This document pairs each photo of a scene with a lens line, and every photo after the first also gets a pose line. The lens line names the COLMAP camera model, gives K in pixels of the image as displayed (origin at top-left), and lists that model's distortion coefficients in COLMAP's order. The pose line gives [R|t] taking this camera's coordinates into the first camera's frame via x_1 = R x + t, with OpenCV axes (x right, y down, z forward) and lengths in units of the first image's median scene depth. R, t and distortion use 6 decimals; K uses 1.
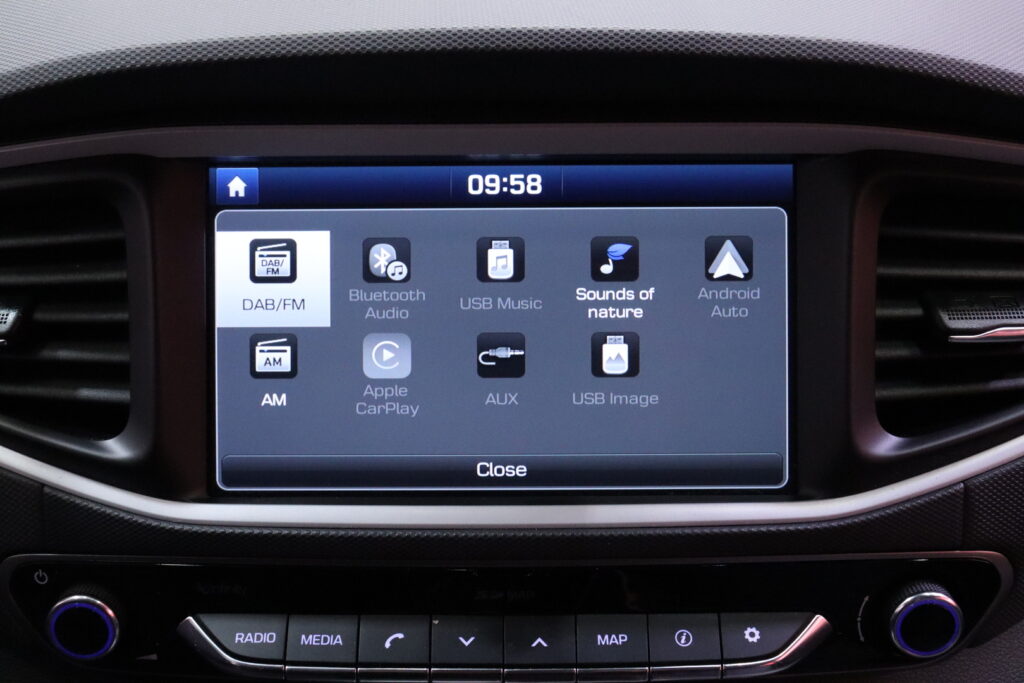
lens RADIAL K [[1273.3, 0, 512.1], [0, 1273.3, 343.9], [0, 0, 1]] dist [-0.003817, 0.000000]
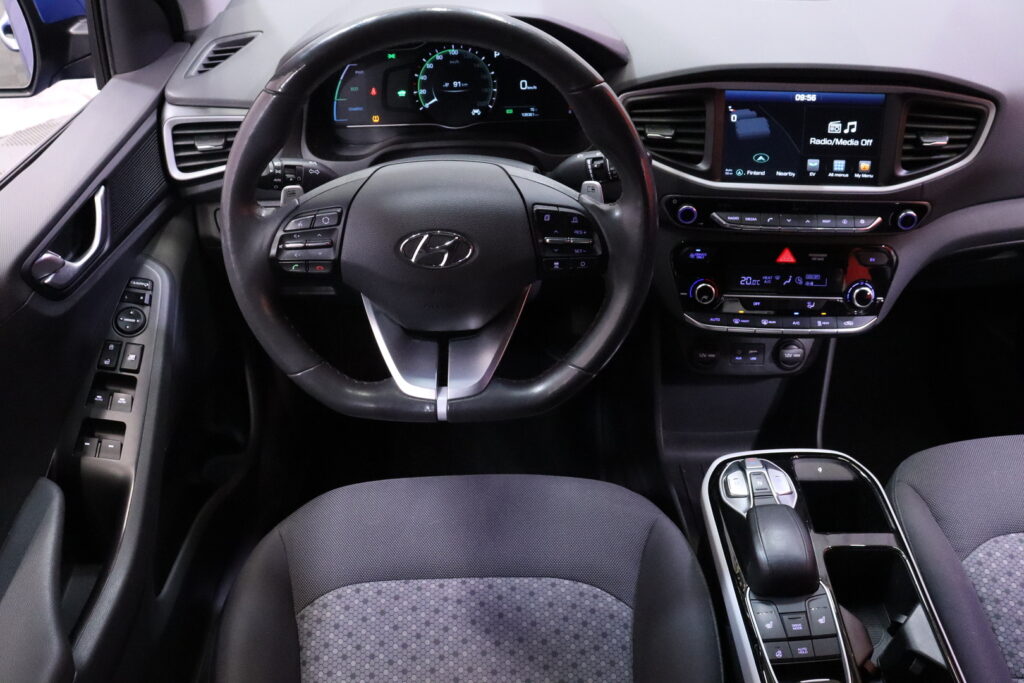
lens RADIAL K [[852.3, 0, 510.3], [0, 852.3, 350.7], [0, 0, 1]] dist [-0.163665, 0.130335]
pose [[0.996613, 0.029009, -0.076948, -0.663655], [-0.007249, 0.963062, 0.269183, -0.060113], [0.081914, -0.267713, 0.960010, -1.581862]]
